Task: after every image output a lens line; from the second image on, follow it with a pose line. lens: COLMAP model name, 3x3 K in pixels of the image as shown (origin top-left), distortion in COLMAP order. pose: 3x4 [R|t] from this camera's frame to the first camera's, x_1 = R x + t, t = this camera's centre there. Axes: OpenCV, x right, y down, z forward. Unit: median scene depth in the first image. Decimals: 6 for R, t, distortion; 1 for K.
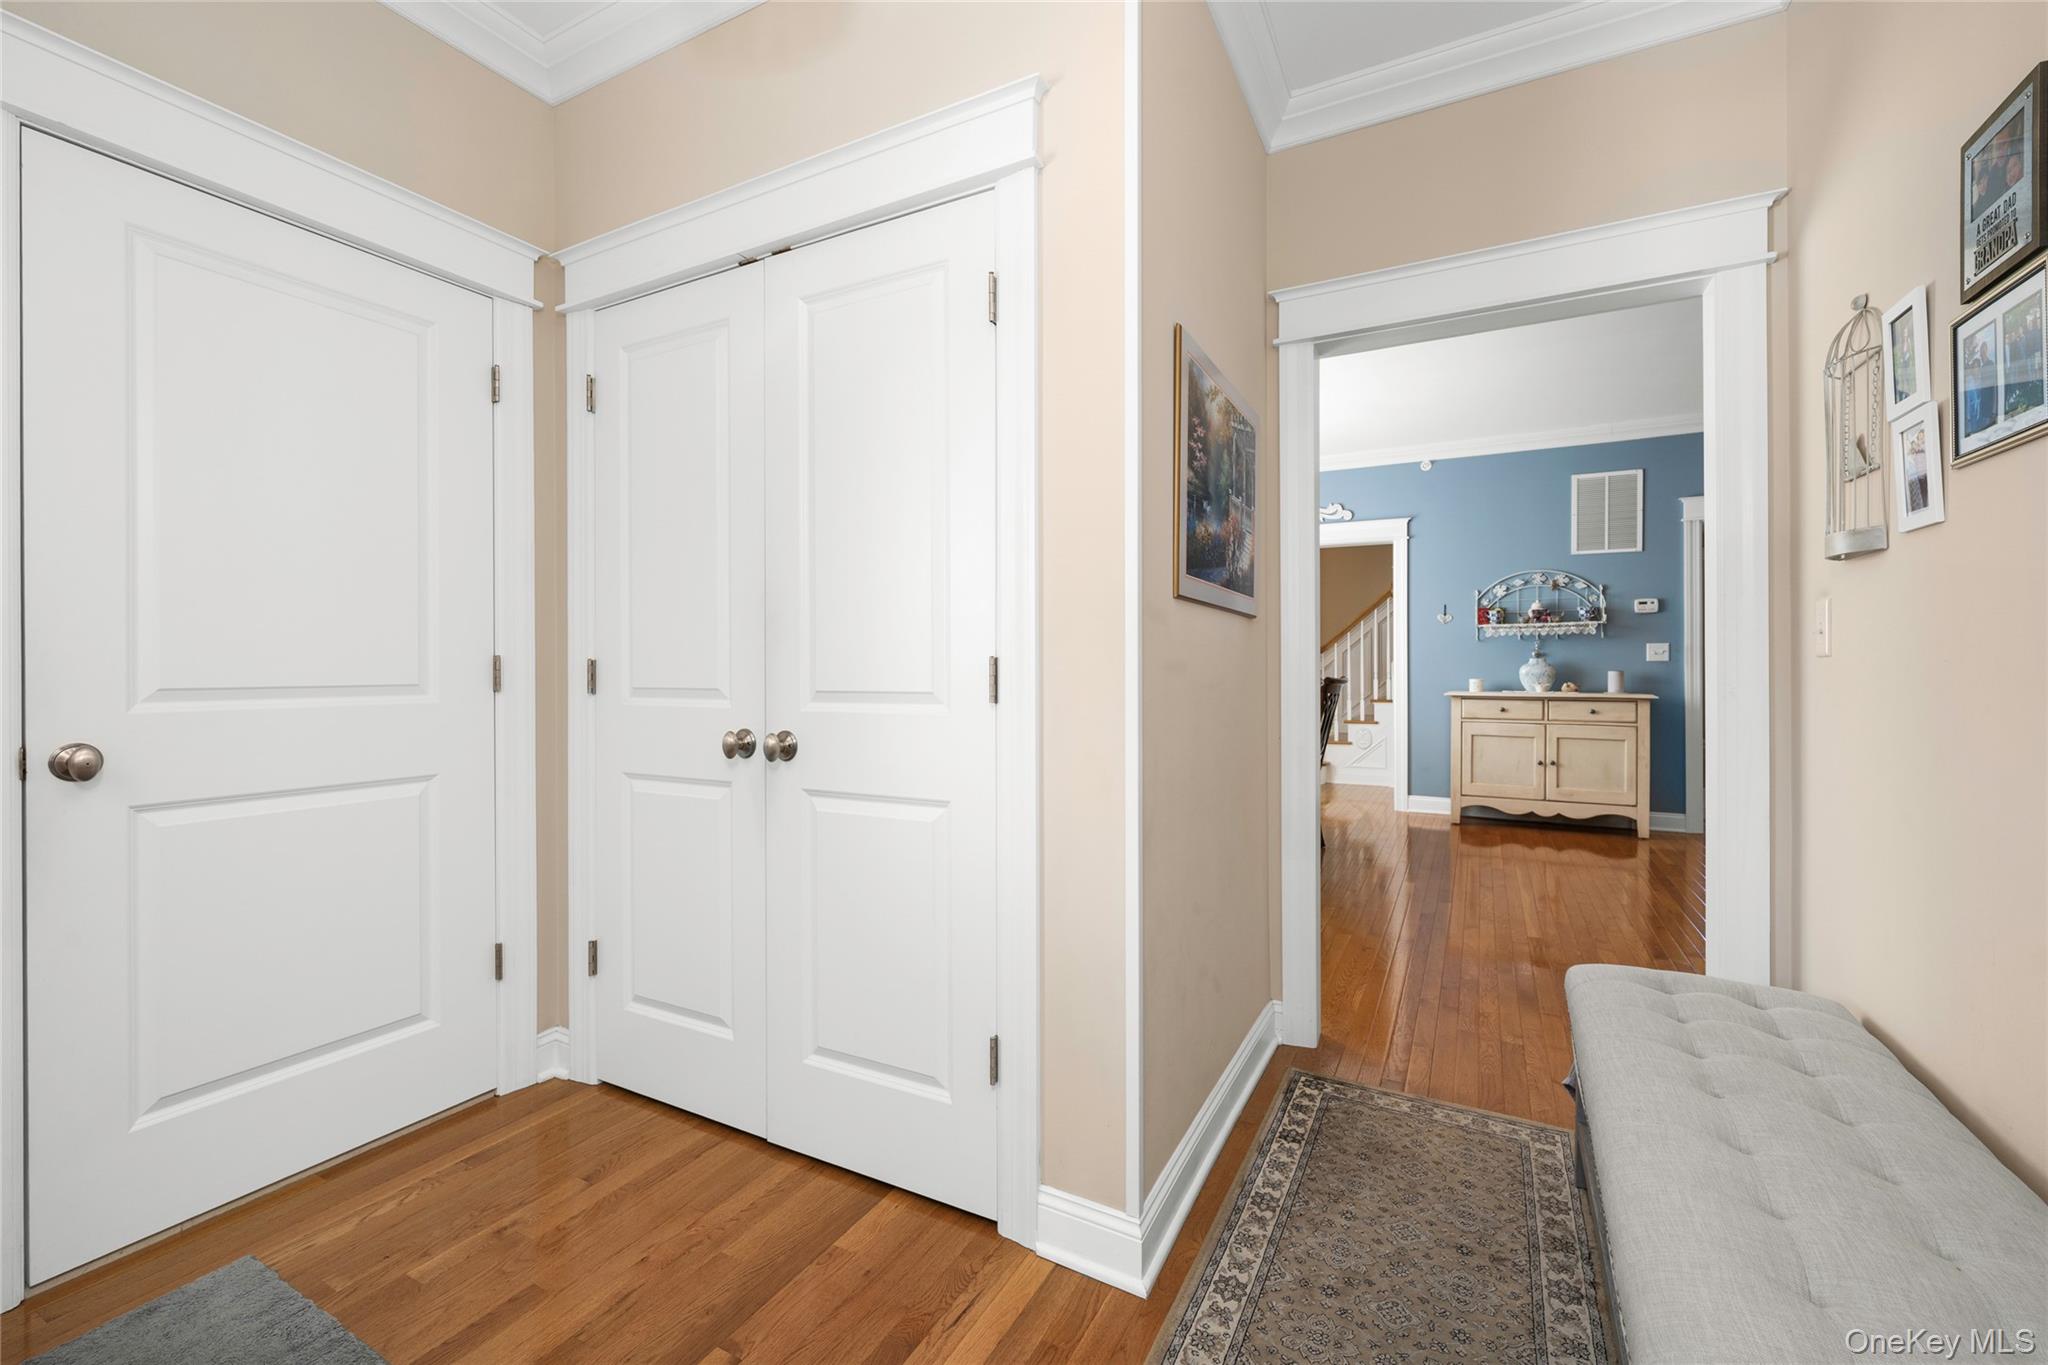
lens RADIAL K [[863.0, 0, 1020.0], [0, 863.0, 668.4], [0, 0, 1]] dist [-0.002216, -0.000231]
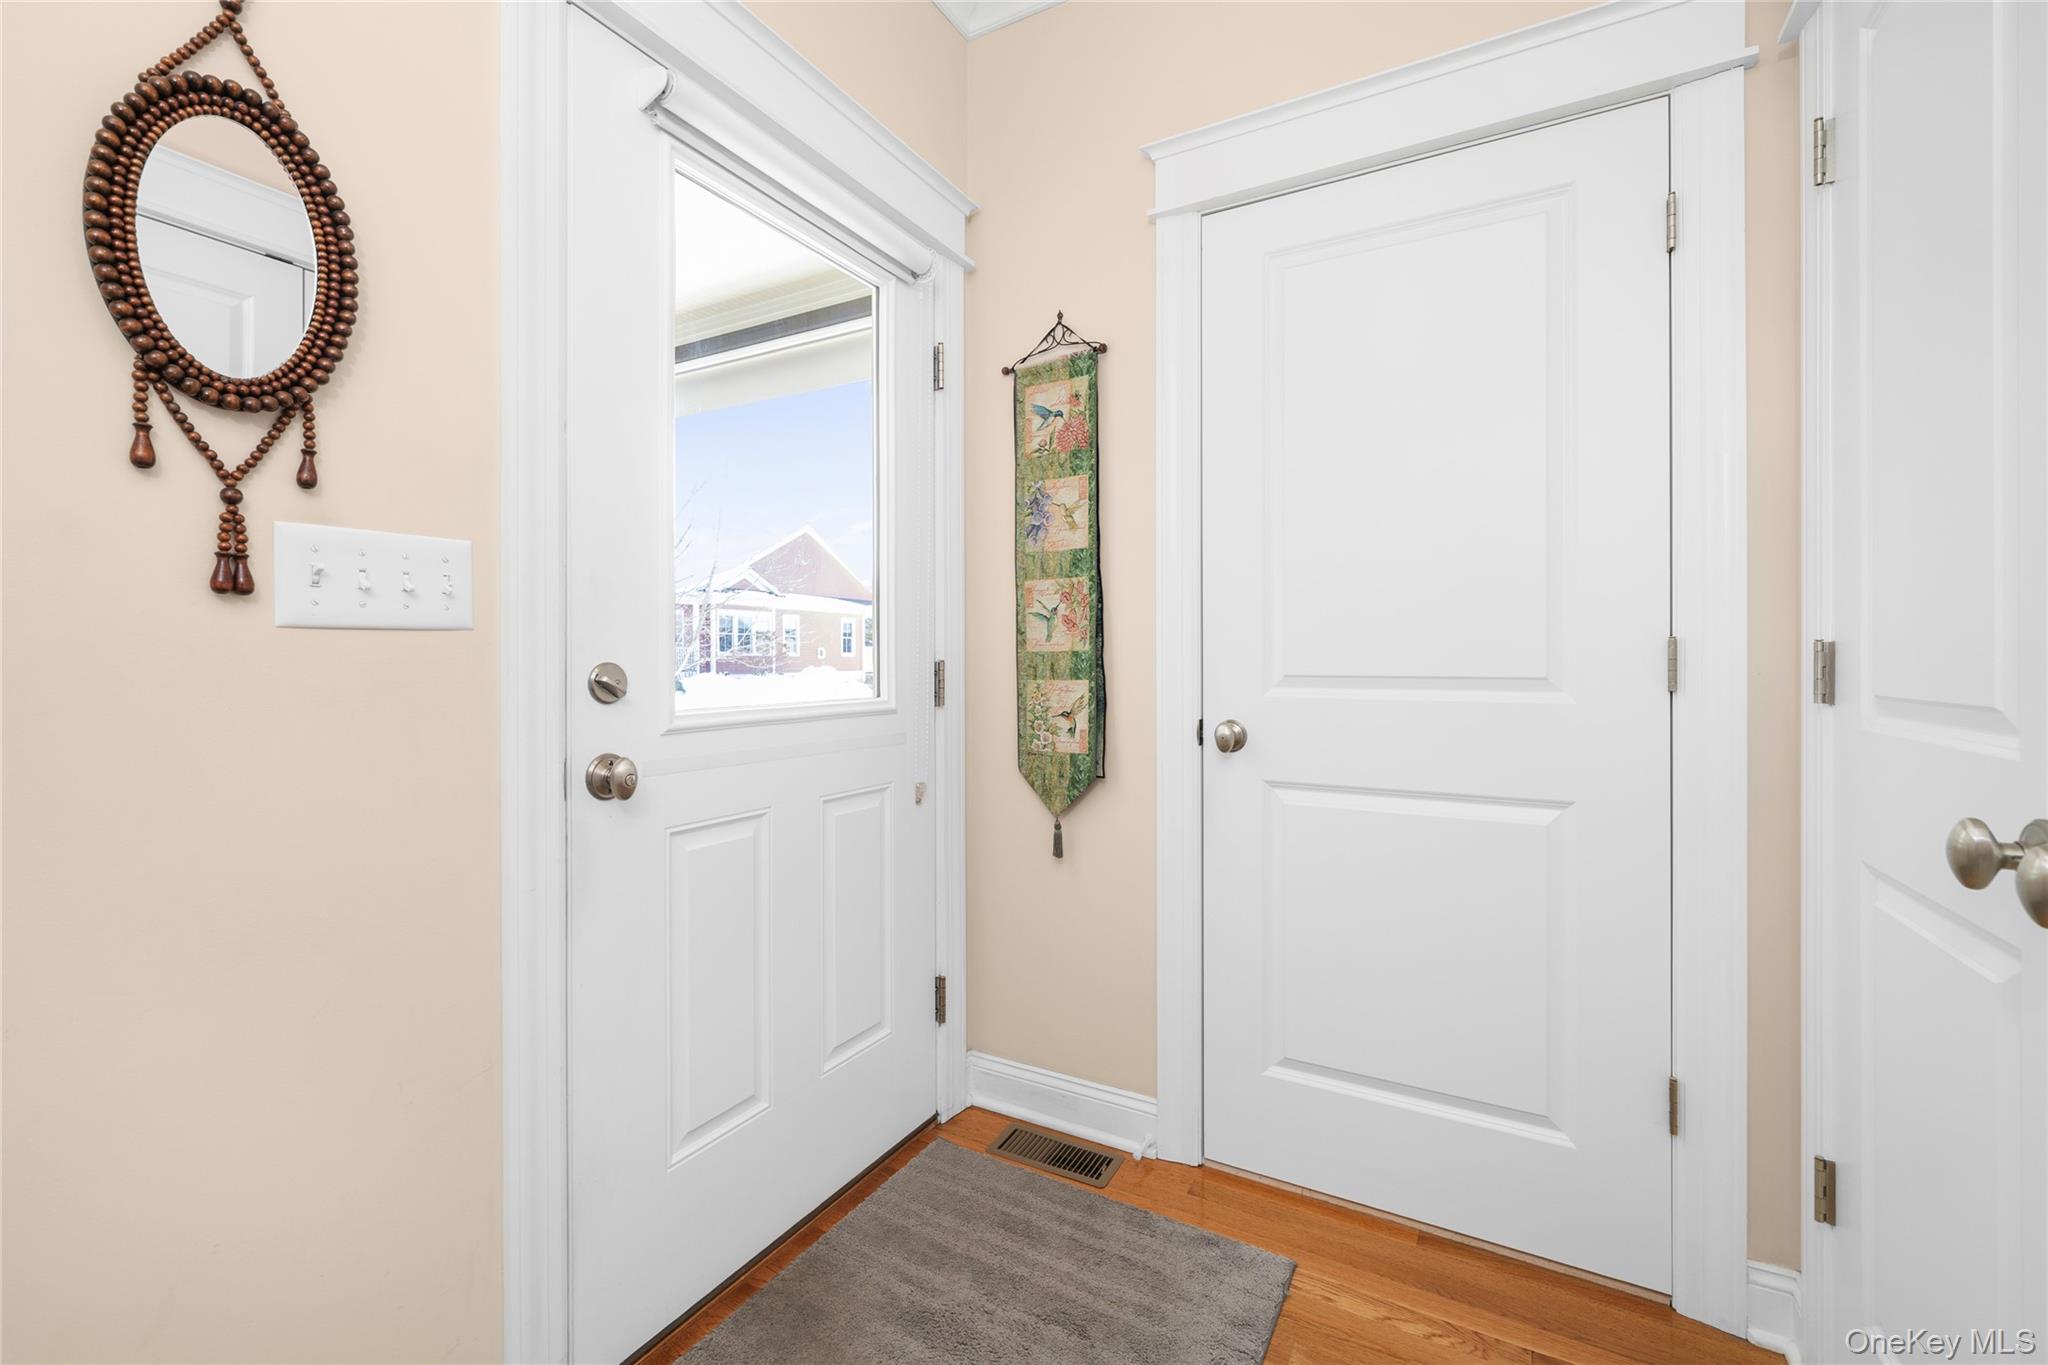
lens RADIAL K [[863.0, 0, 1011.6], [0, 863.0, 657.8], [0, 0, 1]] dist [-0.002216, -0.000231]
pose [[-0.030742, 0.004214, -0.999518, 0.076236], [-0.001239, 0.999990, 0.004254, -0.001602], [0.999527, 0.001369, -0.030737, 0.645762]]
